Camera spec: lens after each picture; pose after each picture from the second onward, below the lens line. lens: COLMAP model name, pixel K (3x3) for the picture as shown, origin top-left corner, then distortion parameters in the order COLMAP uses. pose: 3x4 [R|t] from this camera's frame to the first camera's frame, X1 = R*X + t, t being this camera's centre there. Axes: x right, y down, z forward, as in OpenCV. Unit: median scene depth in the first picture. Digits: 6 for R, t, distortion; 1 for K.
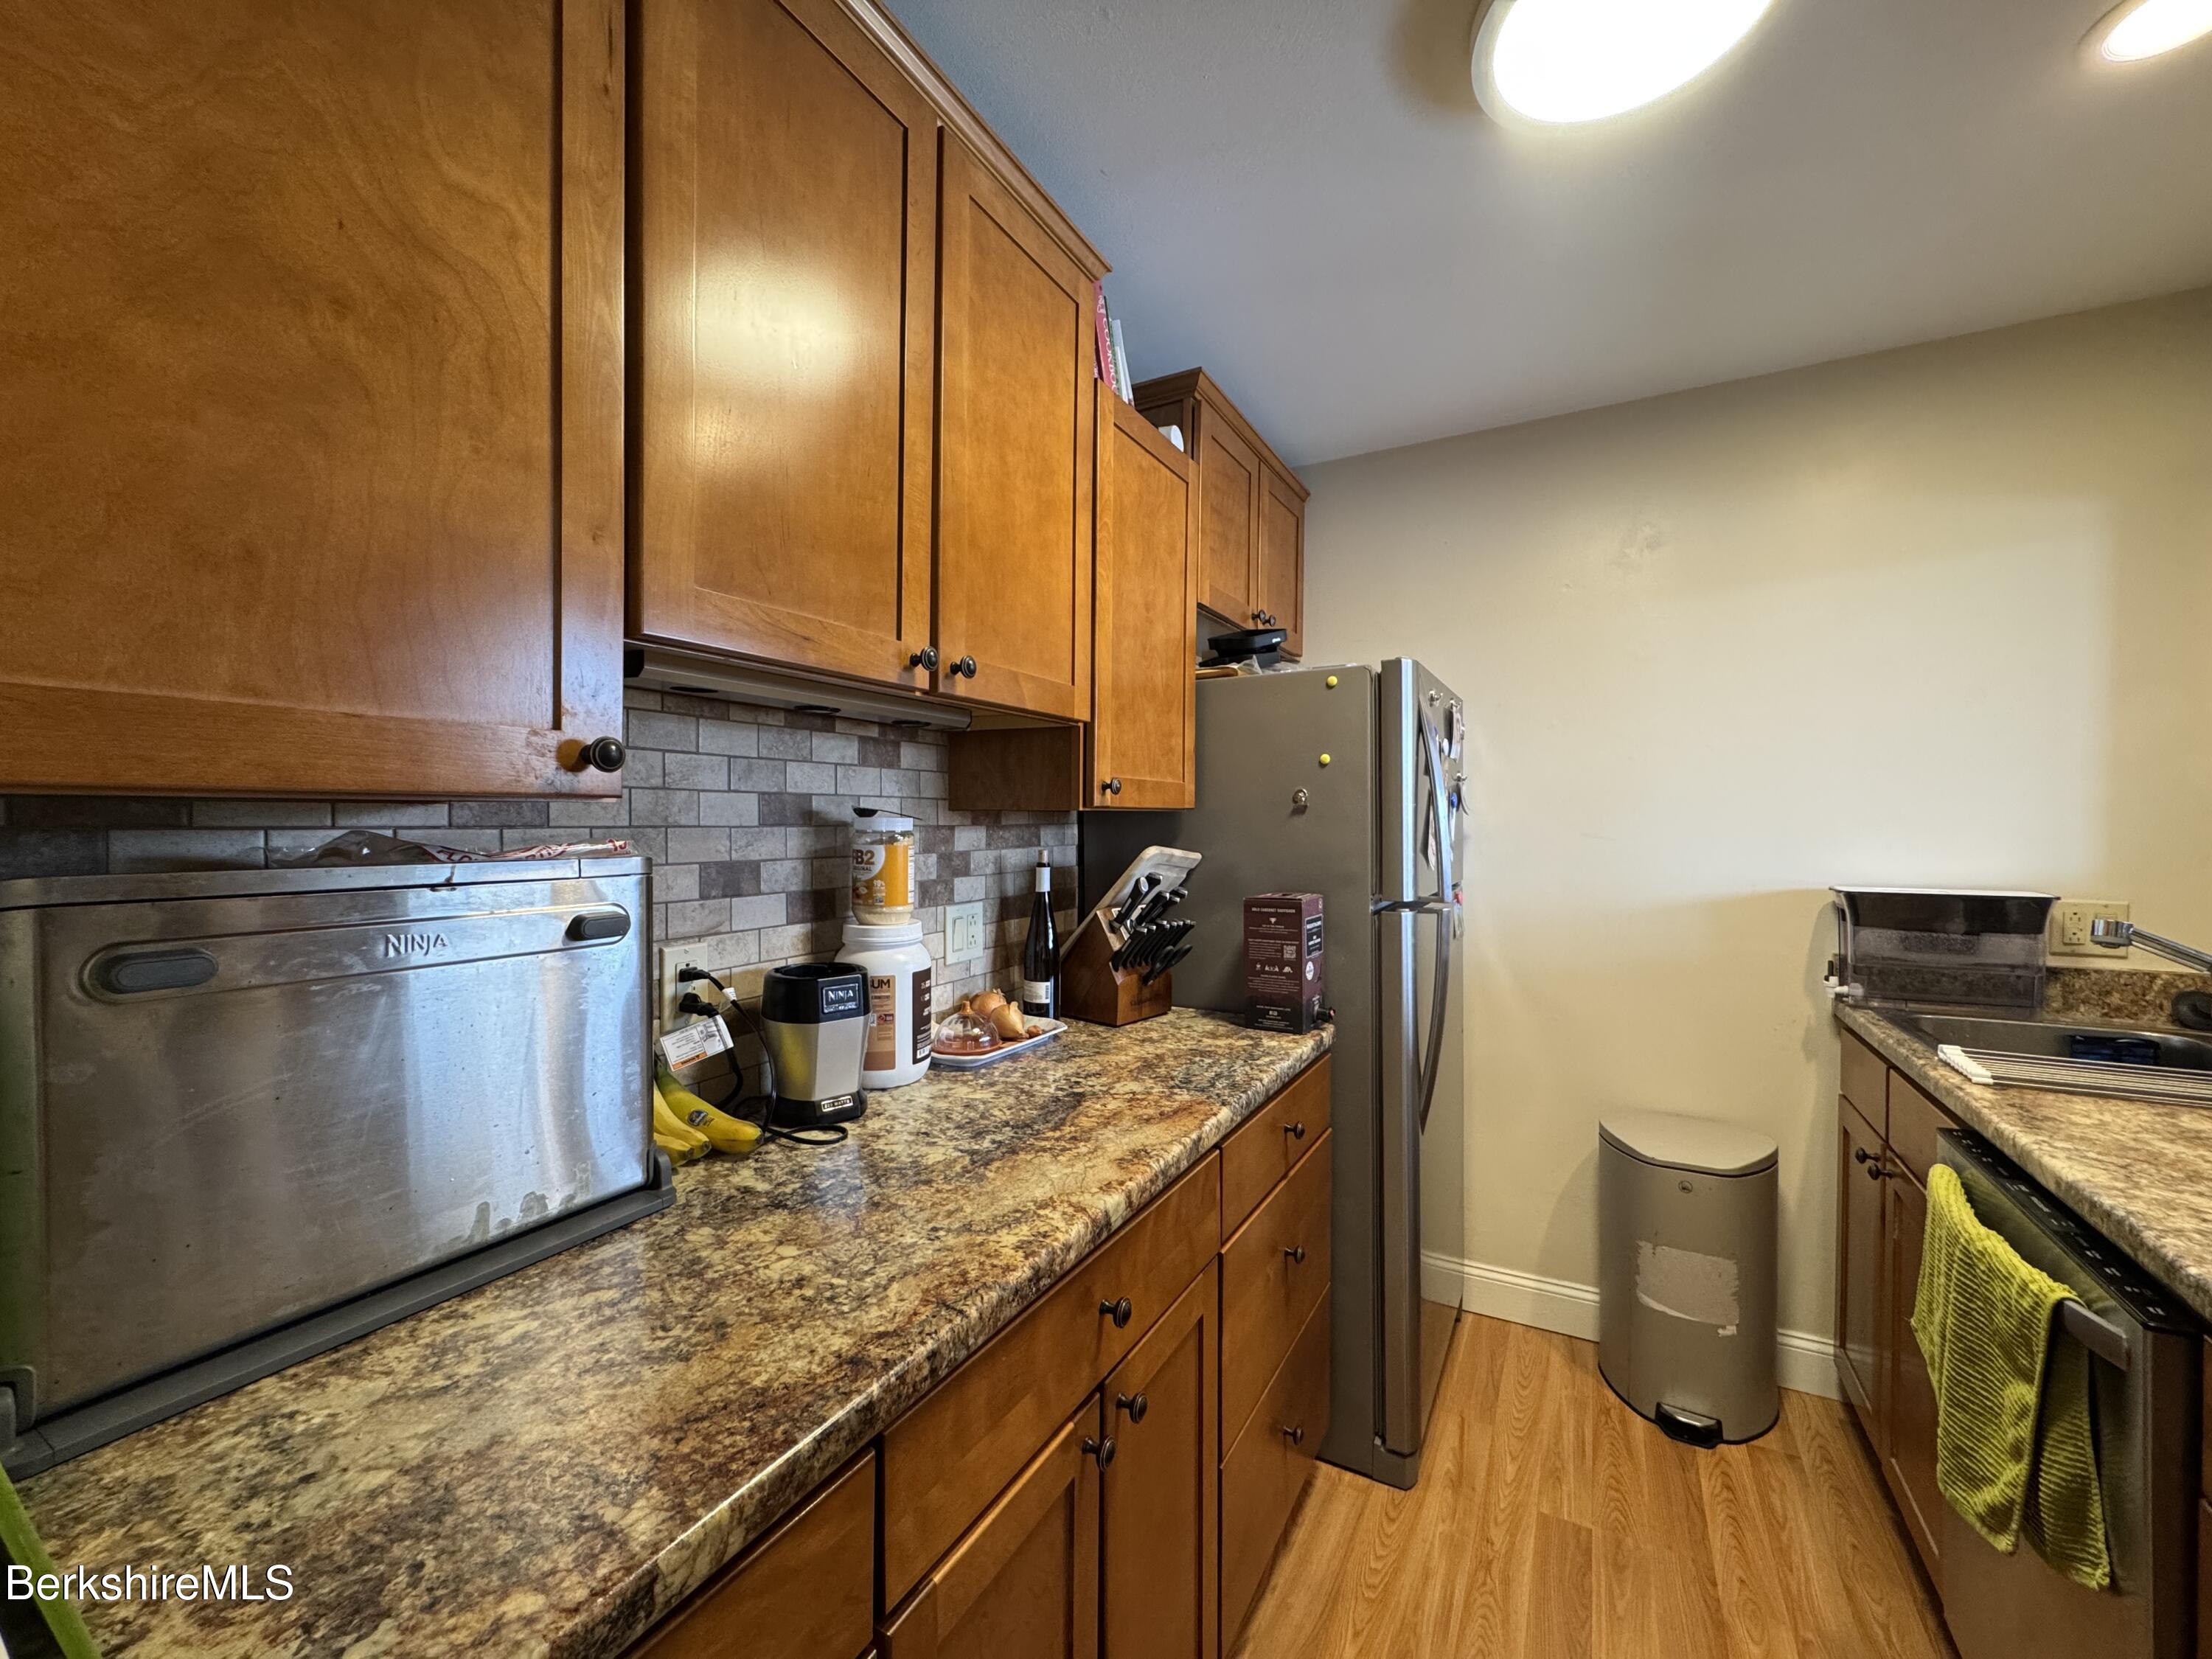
lens RADIAL K [[880.7, 0, 1106.0], [0, 880.7, 829.5], [0, 0, 1]] dist [-0.003572, 0.000172]
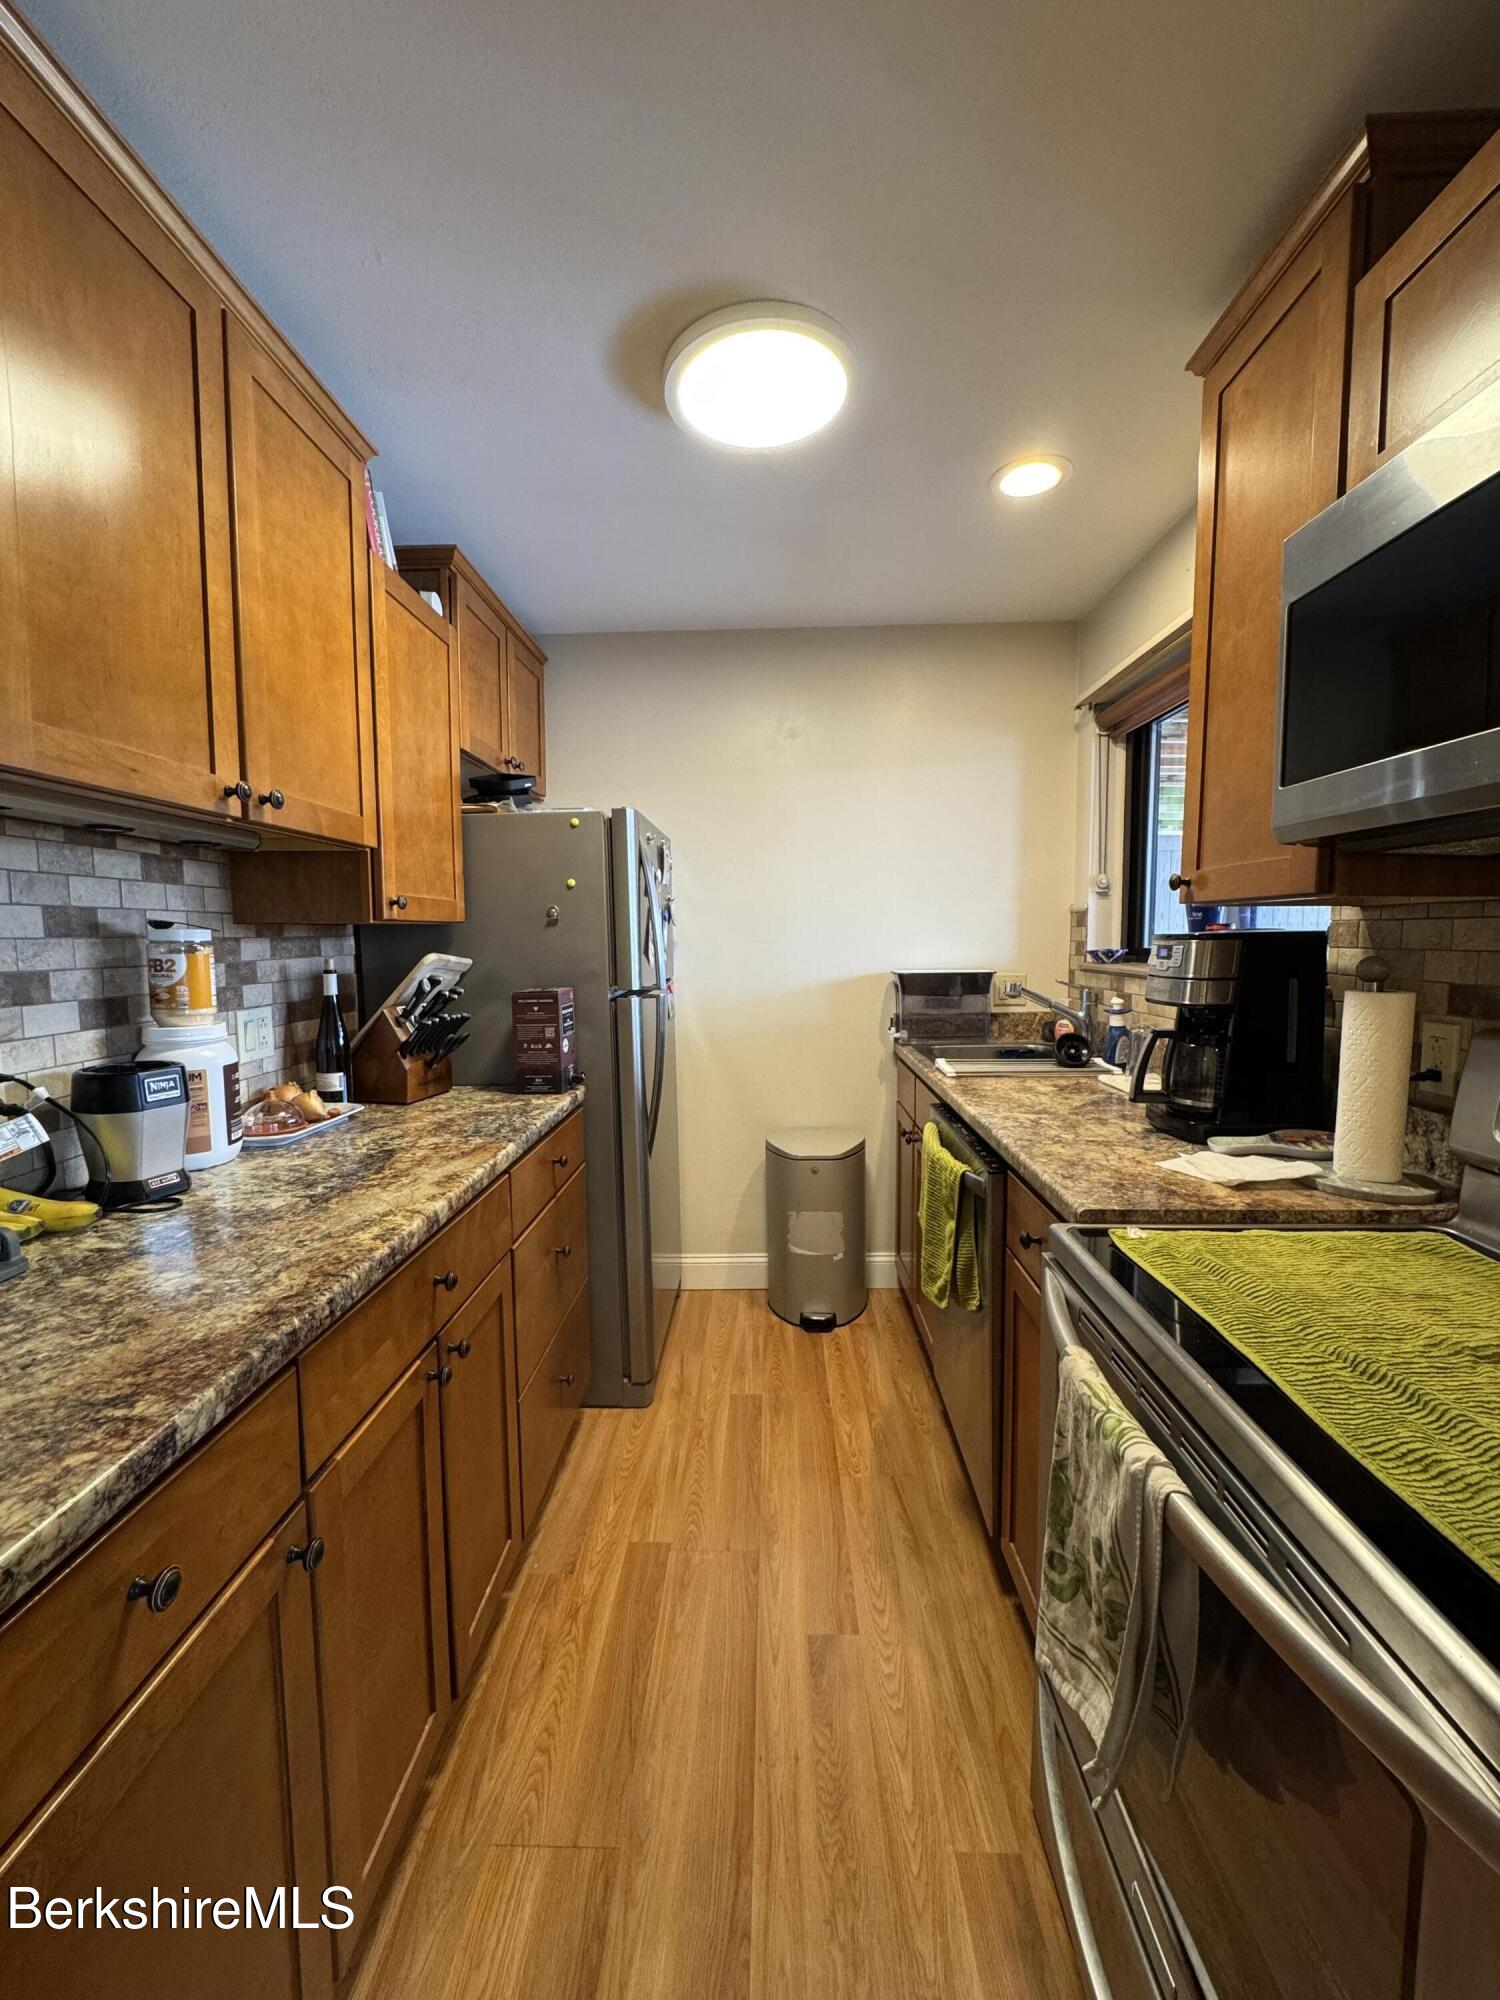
lens RADIAL K [[796.3, 0, 750.0], [0, 796.3, 1000.0], [0, 0, 1]] dist [-0.003572, 0.000172]
pose [[0.887308, -0.047828, 0.458691, -0.072248], [0.016226, 0.997230, 0.072593, 0.012509], [-0.460892, -0.056970, 0.885626, -0.190728]]
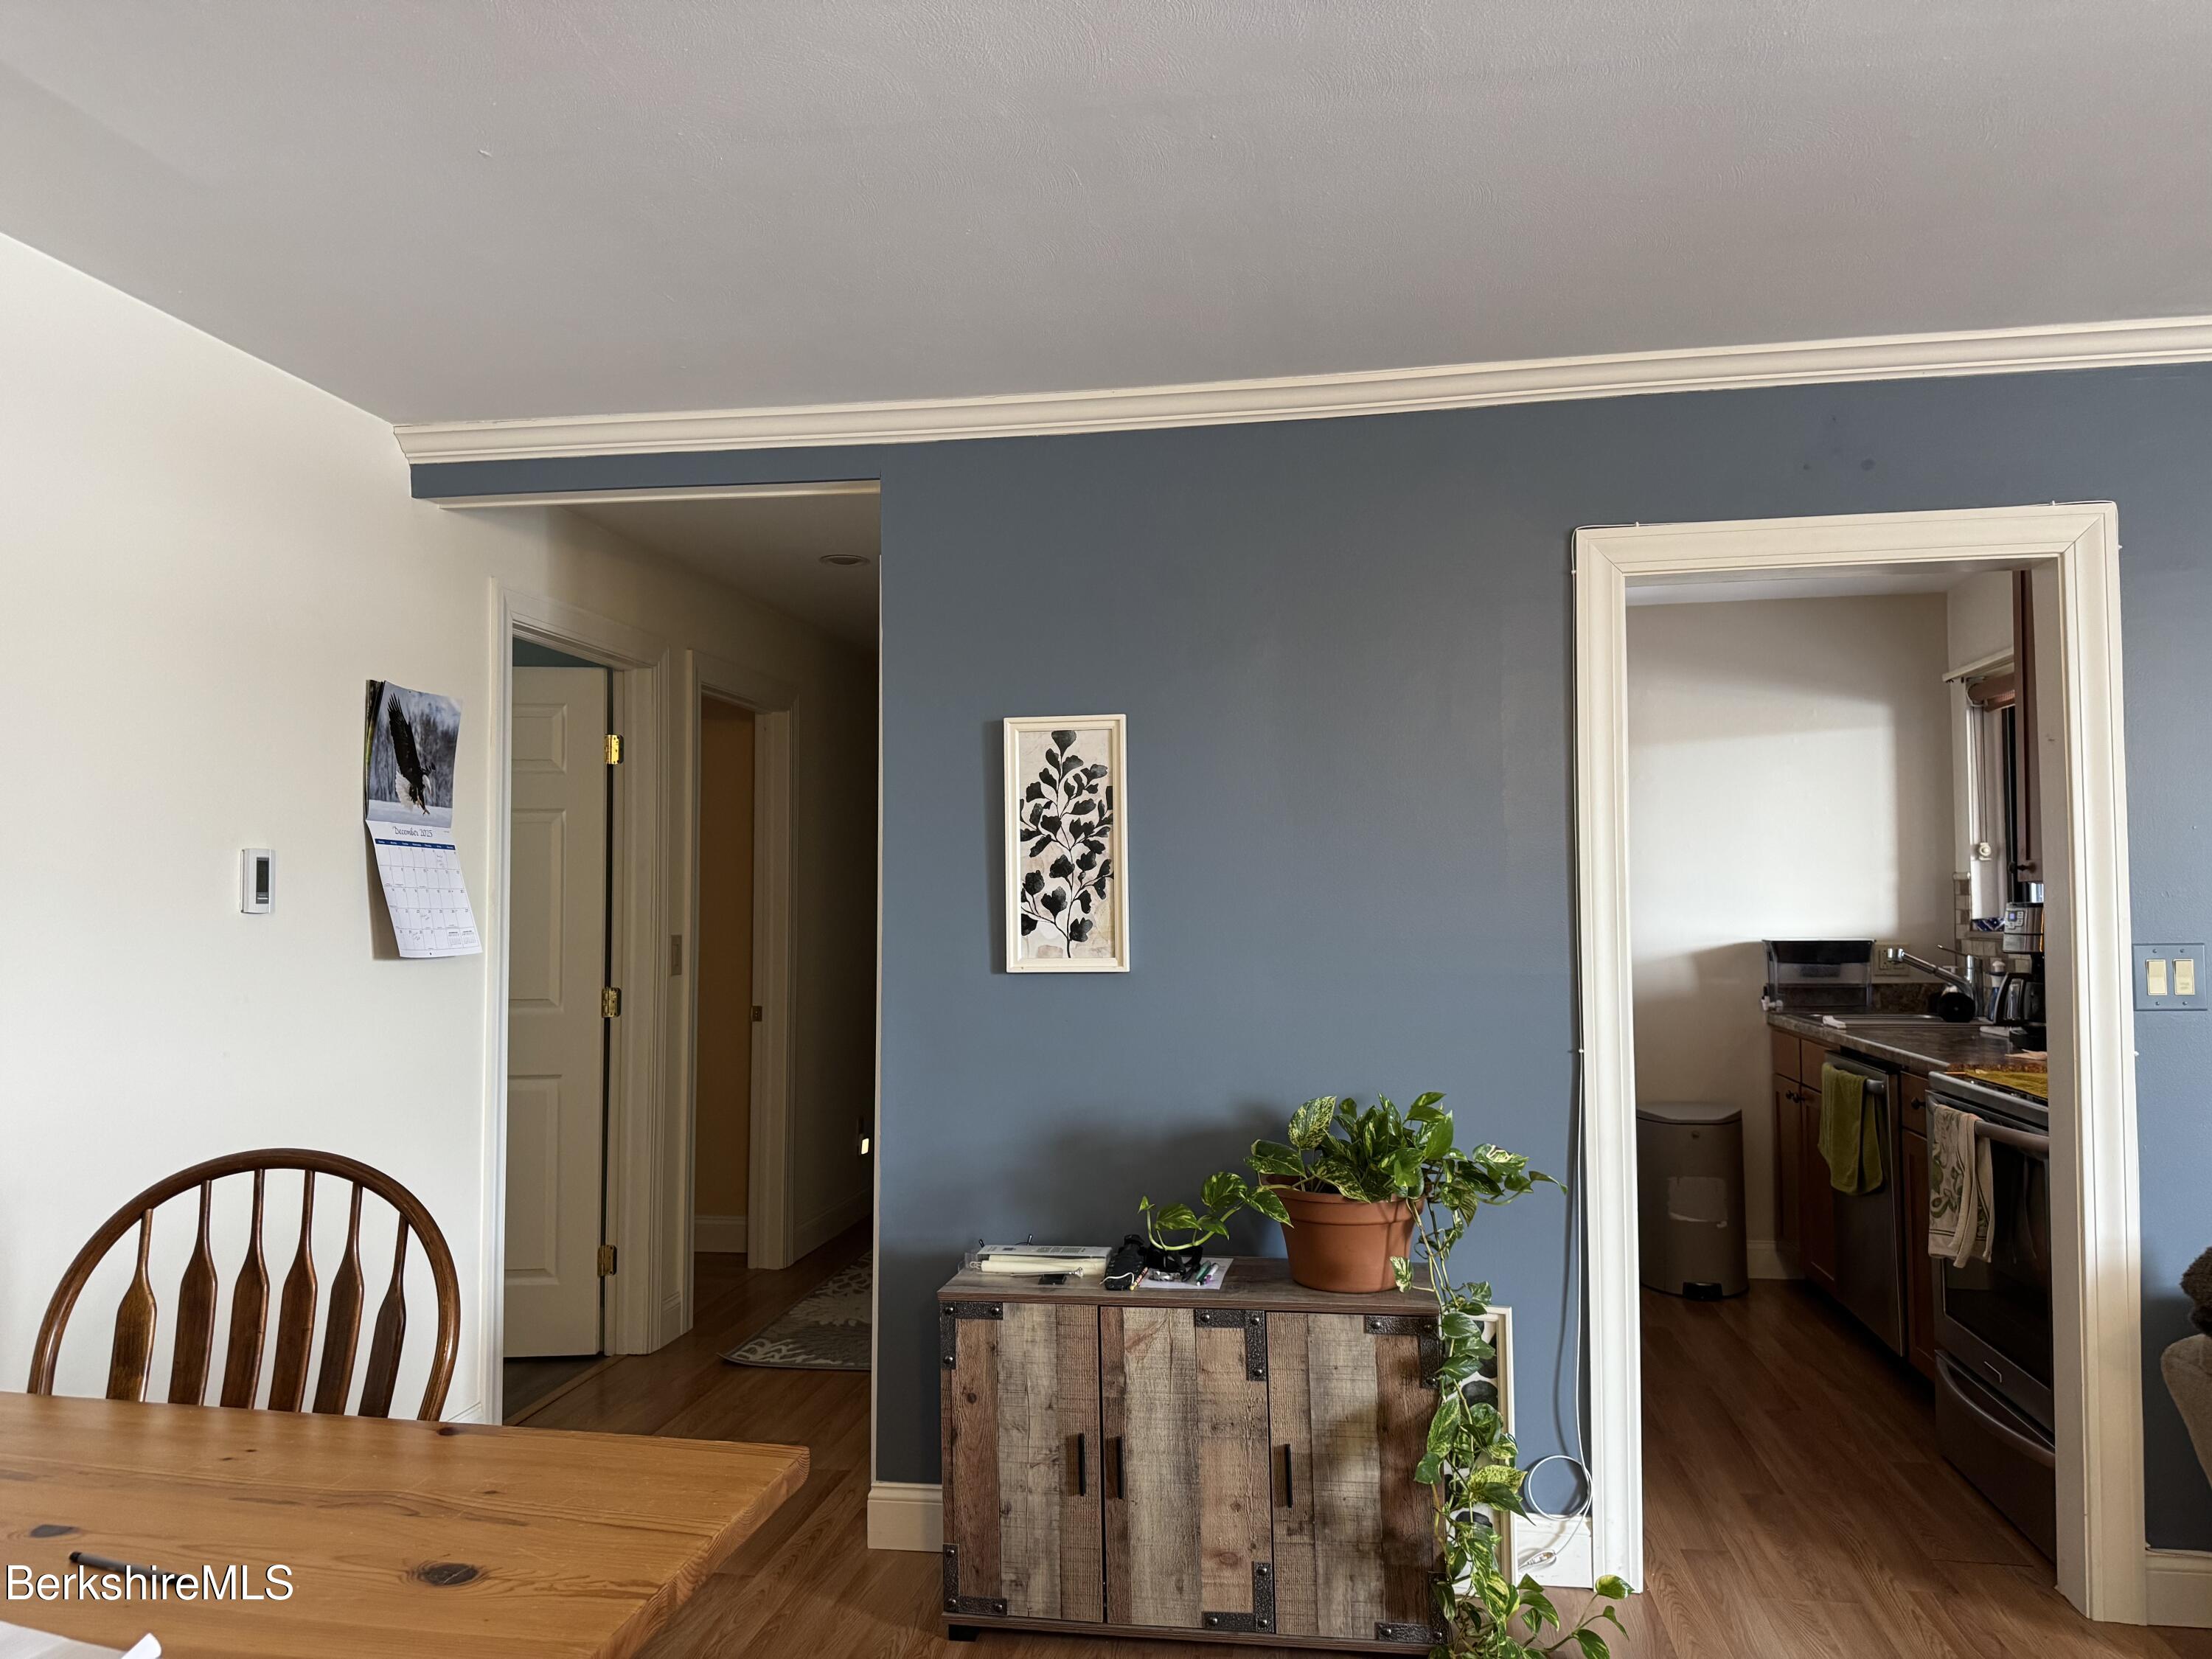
lens RADIAL K [[1568.0, 0, 1106.0], [0, 1568.0, 829.5], [0, 0, 1]] dist [0.031003, 0.000326]
pose [[0.942461, 0.009361, 0.334184, -1.551386], [0.010494, 0.998287, -0.057560, 0.025055], [-0.334151, 0.057755, 0.940748, -1.606646]]
